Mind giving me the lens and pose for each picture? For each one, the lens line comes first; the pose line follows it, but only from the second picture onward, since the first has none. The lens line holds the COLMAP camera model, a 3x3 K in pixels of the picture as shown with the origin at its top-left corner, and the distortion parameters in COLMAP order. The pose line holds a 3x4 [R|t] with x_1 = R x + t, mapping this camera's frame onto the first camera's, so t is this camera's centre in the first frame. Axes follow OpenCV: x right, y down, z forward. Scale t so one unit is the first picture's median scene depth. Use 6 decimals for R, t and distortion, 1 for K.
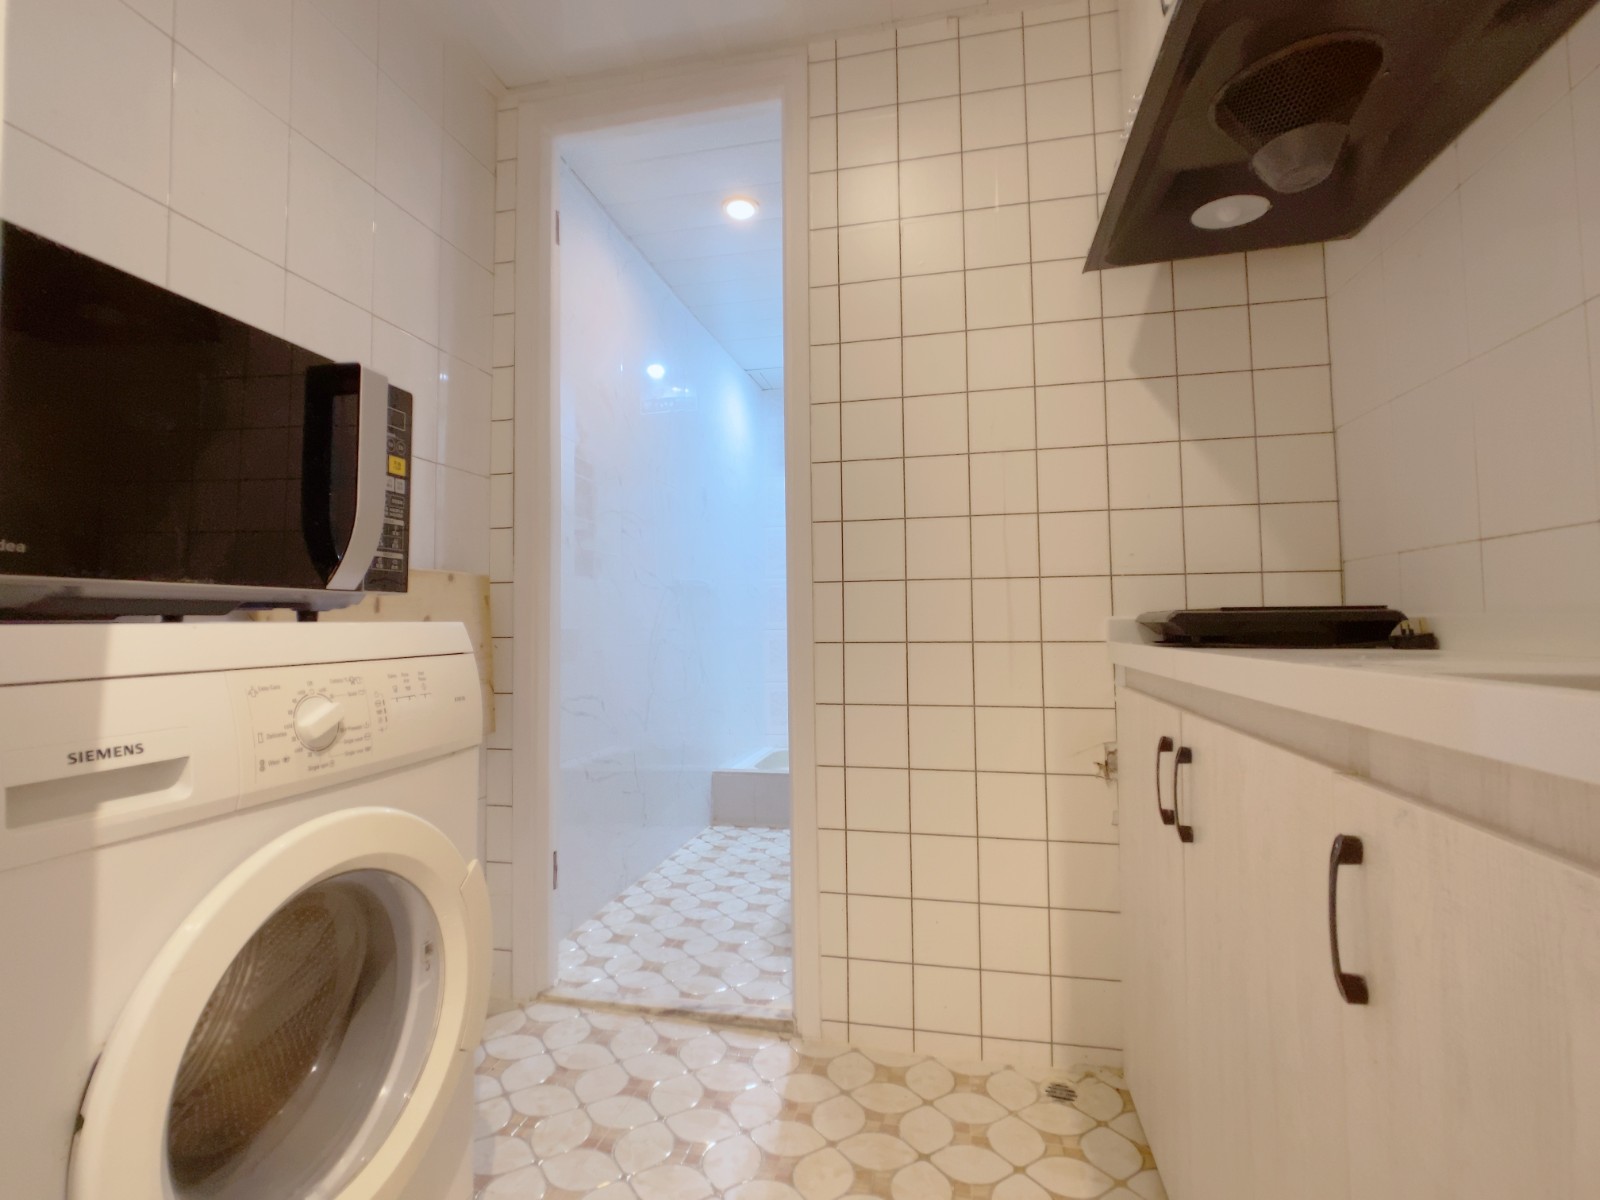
lens RADIAL K [[785.4, 0, 794.1], [0, 785.4, 576.1], [0, 0, 1]] dist [-0.018276, 0.000550]
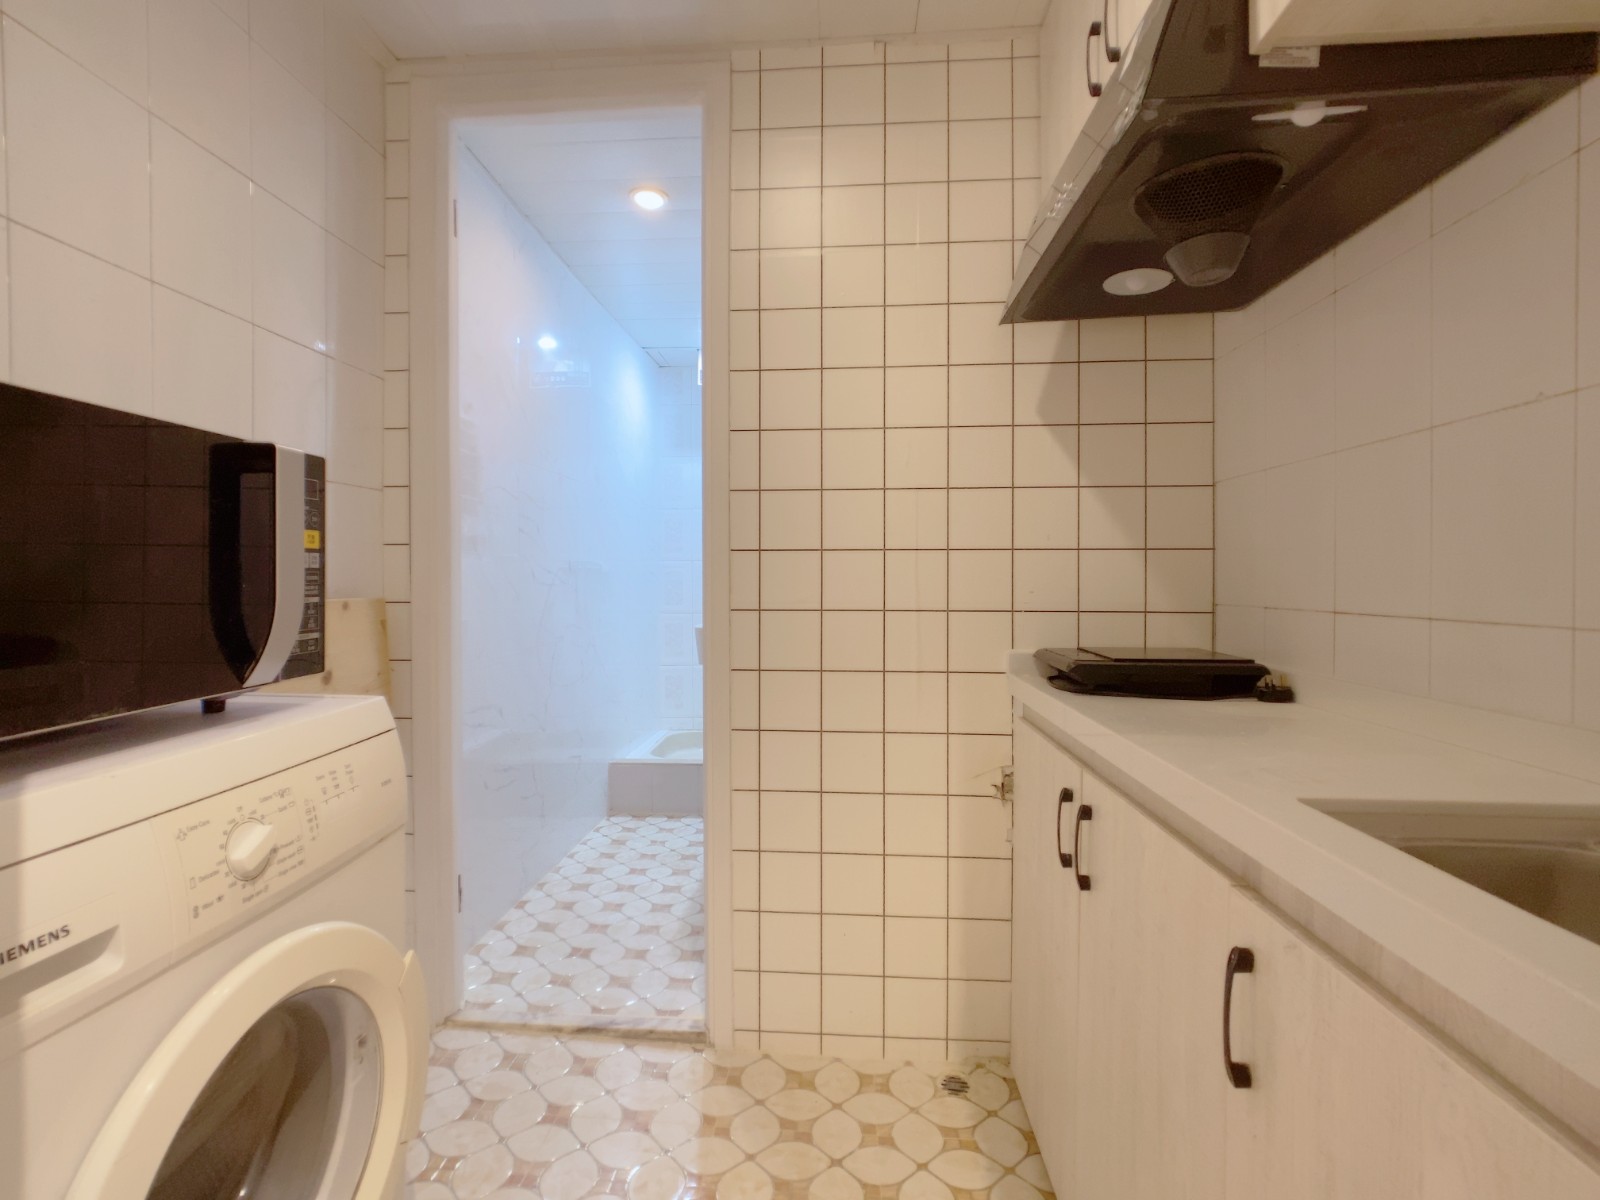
lens RADIAL K [[789.5, 0, 791.8], [0, 789.5, 576.9], [0, 0, 1]] dist [-0.030243, 0.015360]
pose [[0.988910, 0.008854, 0.148250, -0.052218], [-0.018333, 0.997864, 0.062702, -0.110980], [-0.147378, -0.064724, 0.986960, -0.007093]]
